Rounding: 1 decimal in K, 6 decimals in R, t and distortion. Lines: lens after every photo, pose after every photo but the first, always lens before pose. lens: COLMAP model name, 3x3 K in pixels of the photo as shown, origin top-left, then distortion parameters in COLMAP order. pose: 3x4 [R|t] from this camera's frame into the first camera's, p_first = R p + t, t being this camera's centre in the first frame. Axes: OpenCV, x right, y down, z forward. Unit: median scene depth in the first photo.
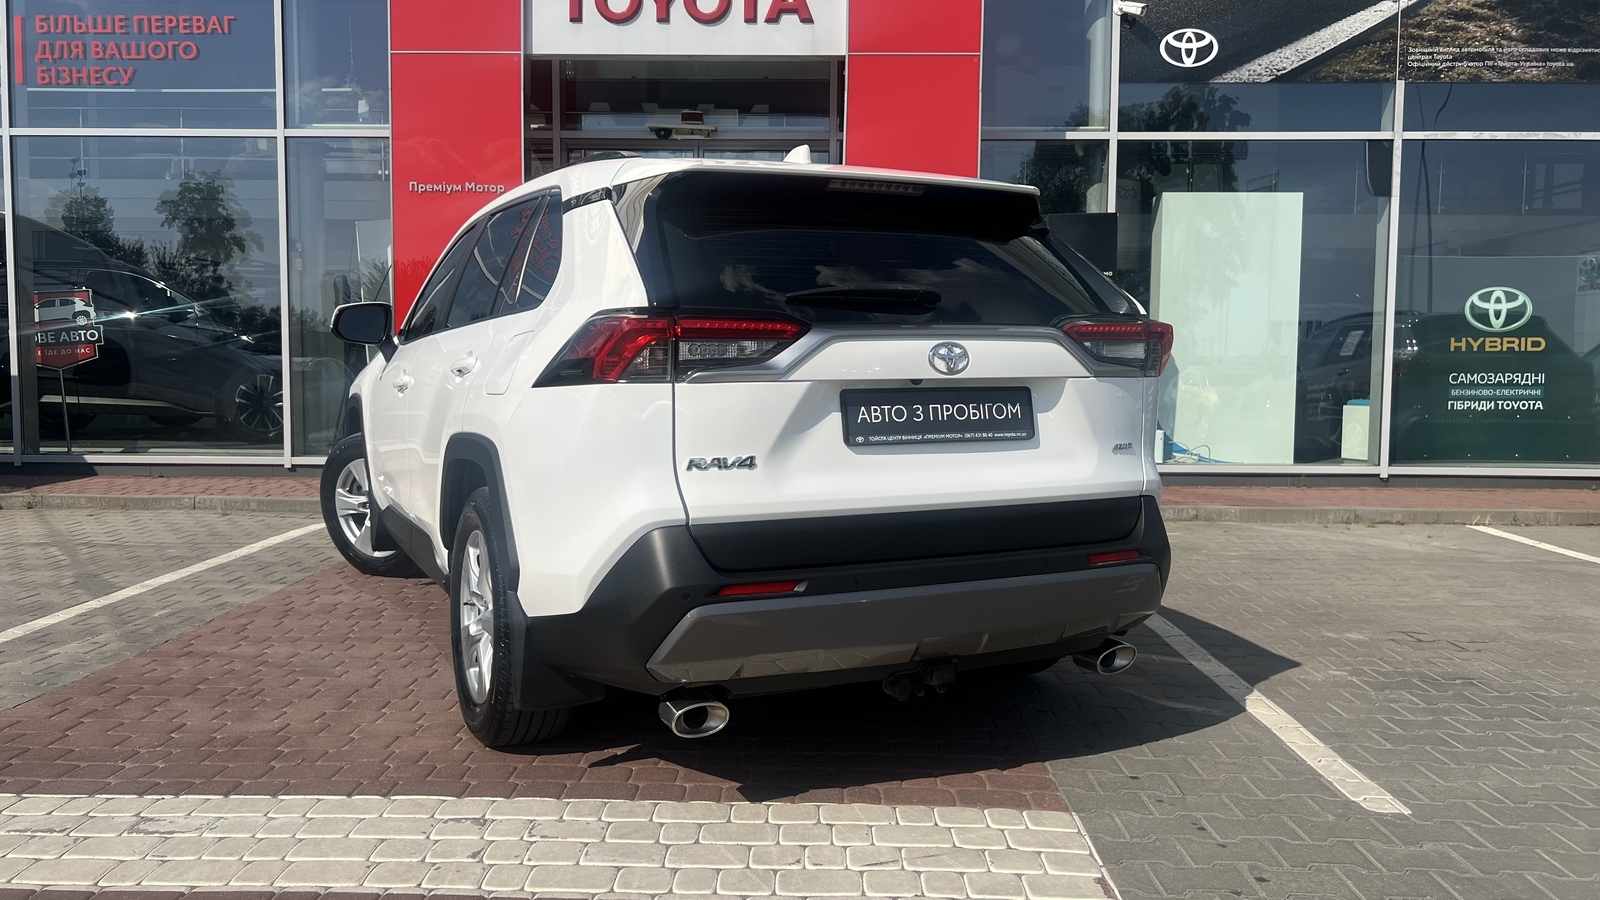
lens RADIAL K [[1196.4, 0, 786.4], [0, 1196.4, 455.0], [0, 0, 1]] dist [0.053850, -0.063509]
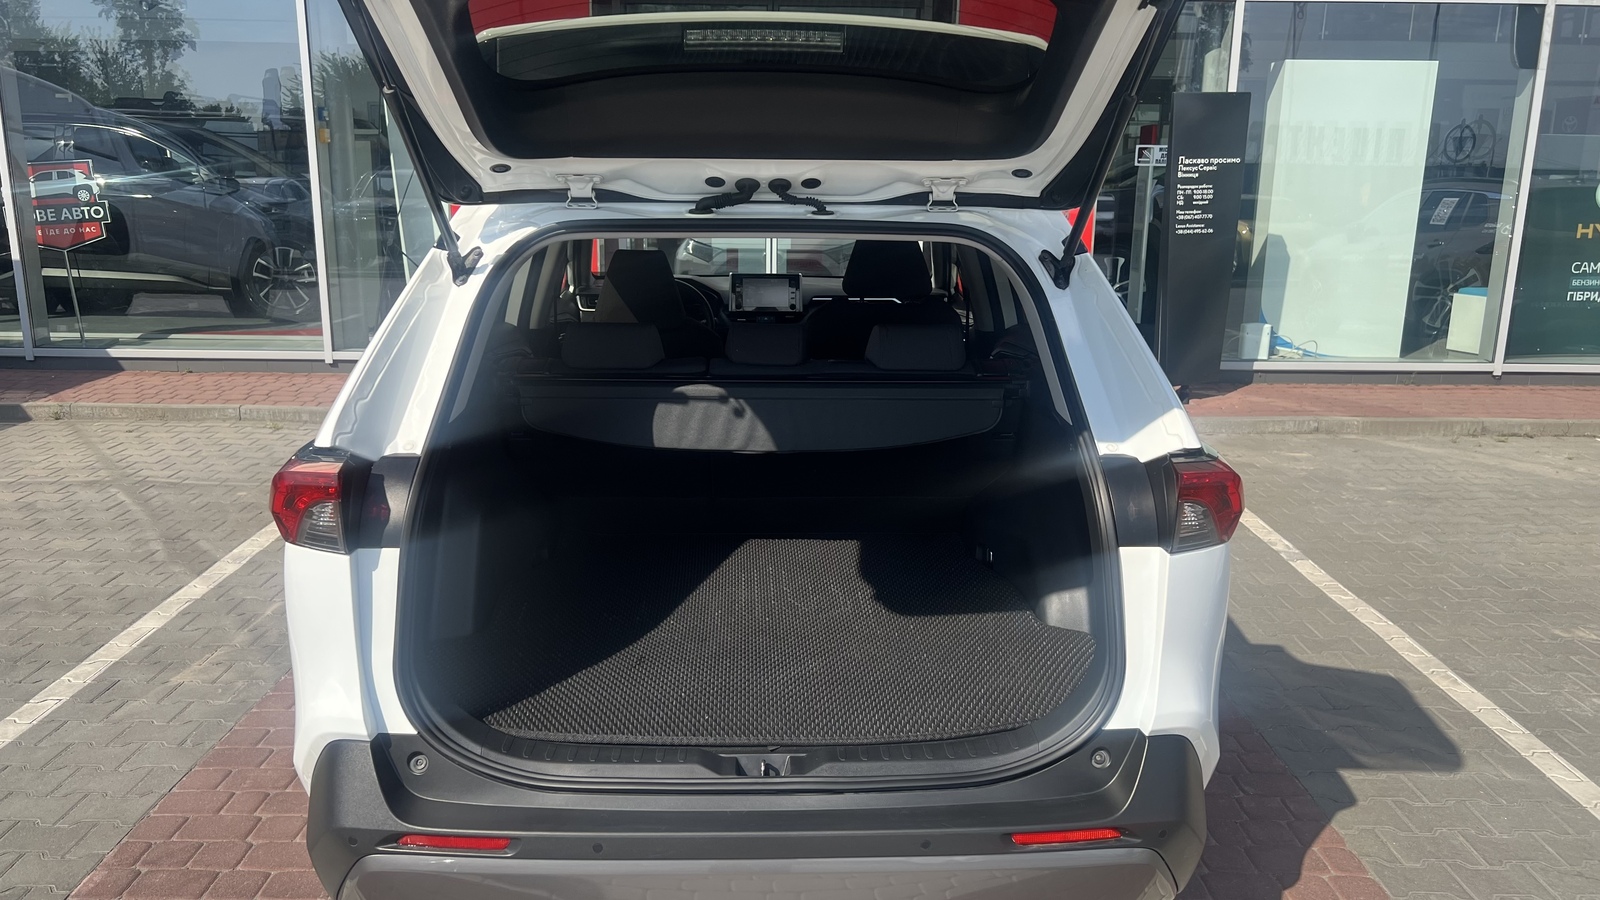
lens RADIAL K [[1199.9, 0, 797.5], [0, 1199.9, 456.4], [0, 0, 1]] dist [0.046408, -0.051435]
pose [[0.999428, -0.002797, 0.033698, -0.090199], [-0.002758, 0.986509, 0.163681, -0.074086], [-0.033701, -0.163680, 0.985938, 0.068087]]
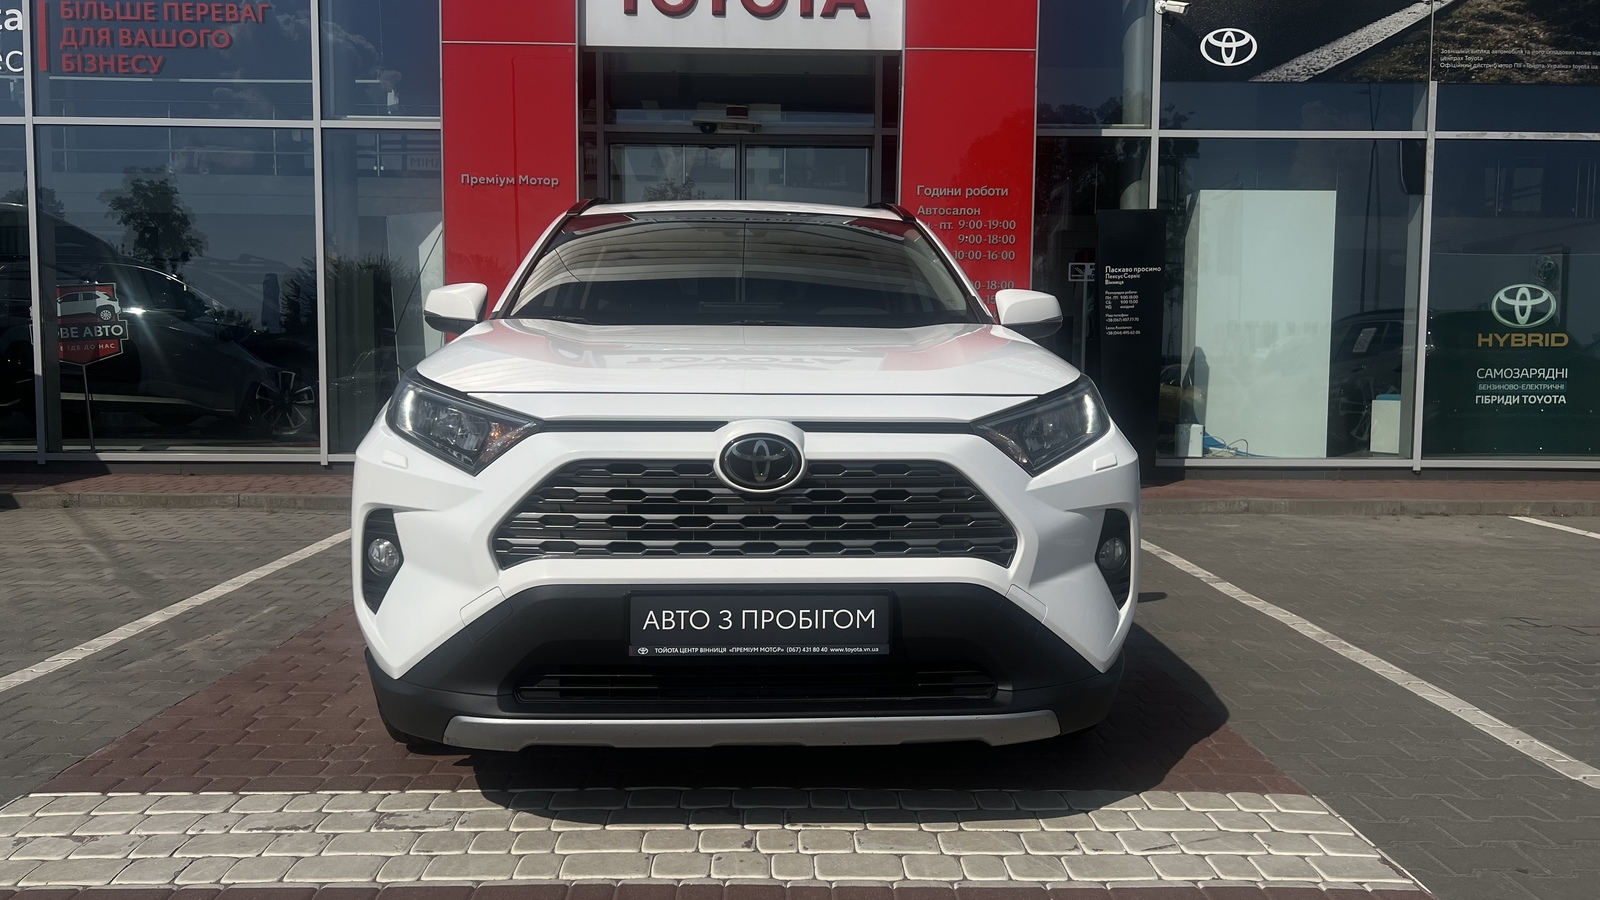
lens RADIAL K [[1191.2, 0, 789.3], [0, 1191.2, 454.6], [0, 0, 1]] dist [0.054710, -0.060808]
pose [[0.999108, -0.003510, 0.042085, -0.078869], [0.003551, 0.999993, -0.000900, 0.004420], [-0.042082, 0.001048, 0.999114, 0.006823]]
